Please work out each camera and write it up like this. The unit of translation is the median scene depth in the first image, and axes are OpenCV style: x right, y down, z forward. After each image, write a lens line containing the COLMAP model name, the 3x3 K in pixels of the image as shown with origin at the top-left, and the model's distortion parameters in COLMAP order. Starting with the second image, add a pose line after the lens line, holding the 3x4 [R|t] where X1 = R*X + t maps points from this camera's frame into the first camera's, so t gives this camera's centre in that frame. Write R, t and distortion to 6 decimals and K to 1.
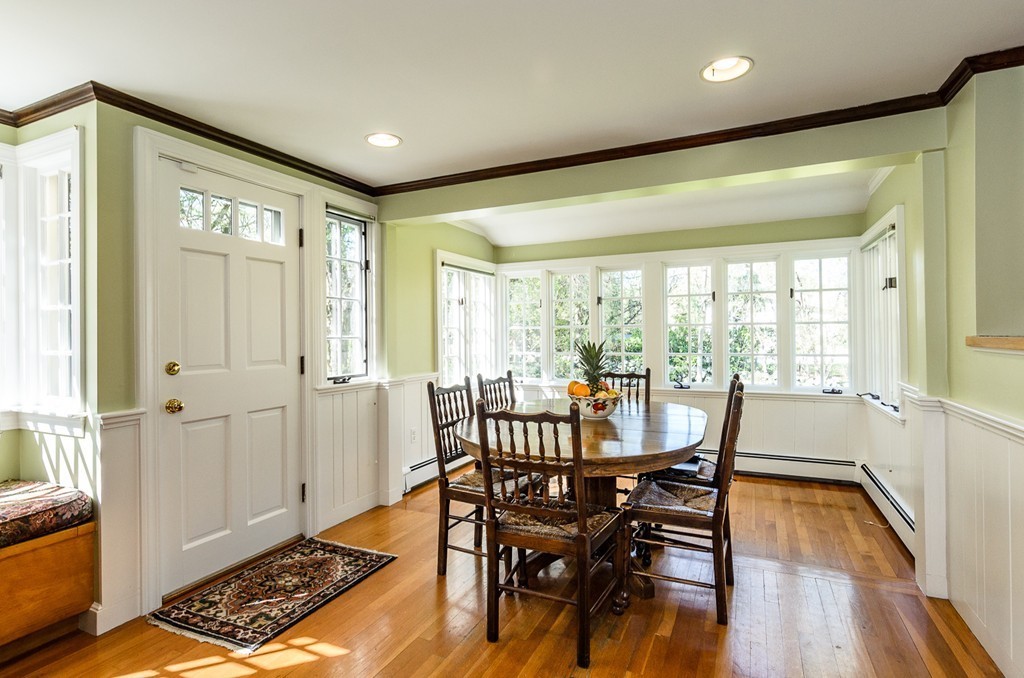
lens RADIAL K [[519.1, 0, 514.4], [0, 519.1, 332.1], [0, 0, 1]] dist [0.000284, 0.000410]
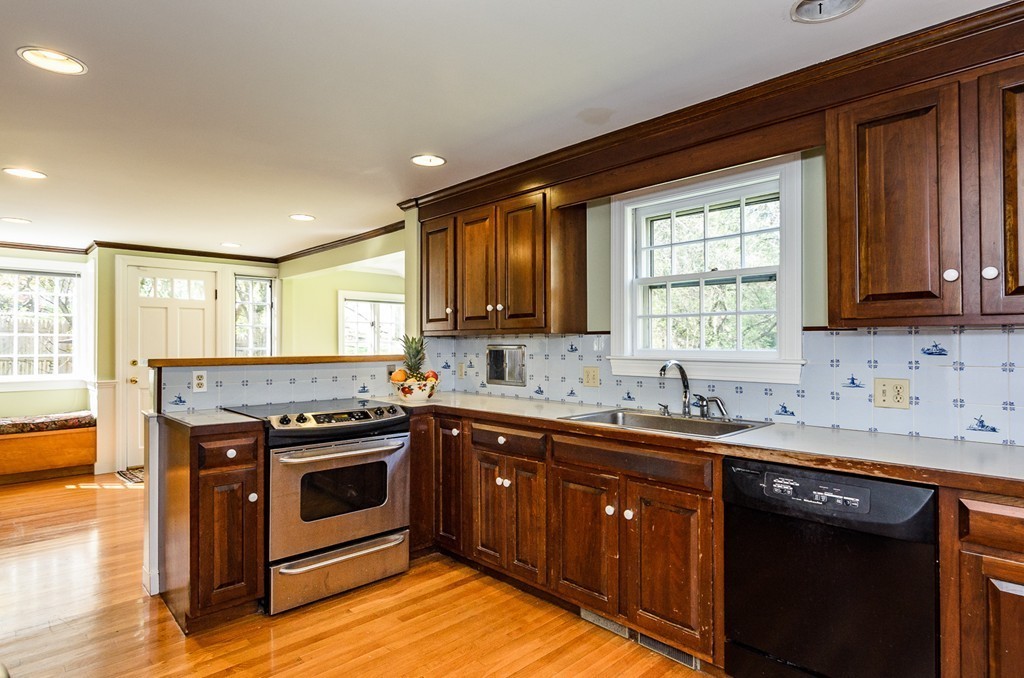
lens RADIAL K [[556.1, 0, 509.1], [0, 556.1, 340.3], [0, 0, 1]] dist [-0.004237, -0.000433]
pose [[0.930716, 0.009897, -0.365609, 1.234969], [-0.009279, 0.999951, 0.003447, -0.034906], [0.365625, 0.000184, 0.930762, -0.435318]]
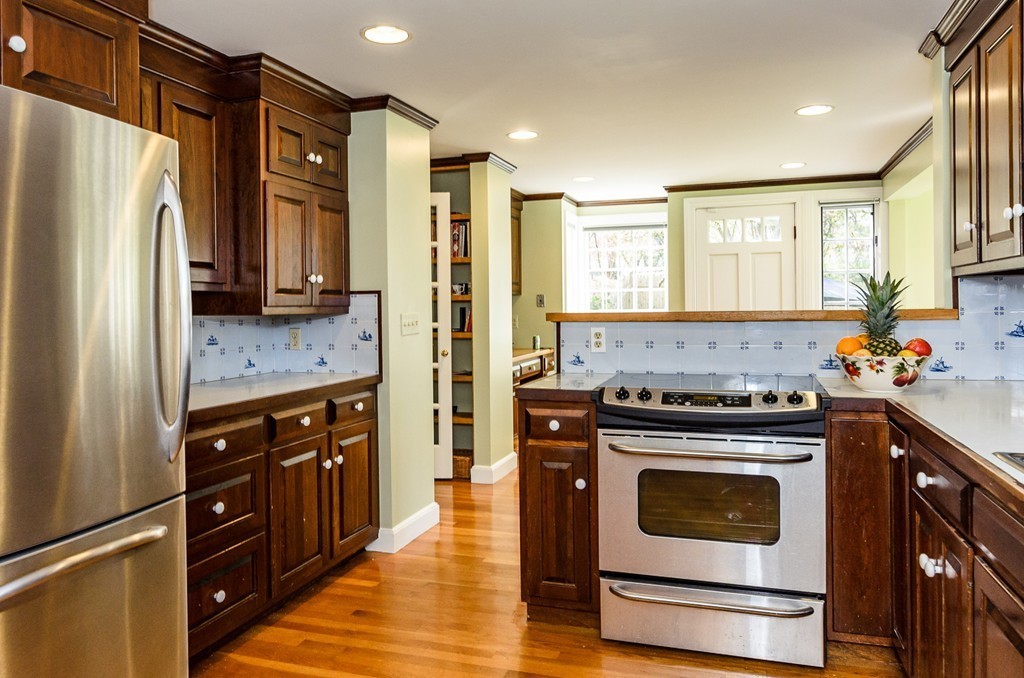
lens RADIAL K [[728.7, 0, 505.4], [0, 728.7, 309.9], [0, 0, 1]] dist [-0.010293, 0.001232]
pose [[0.117333, 0.019956, -0.992892, 1.424897], [0.016091, 0.999629, 0.021993, -0.025611], [0.992962, -0.018557, 0.116968, -0.018630]]
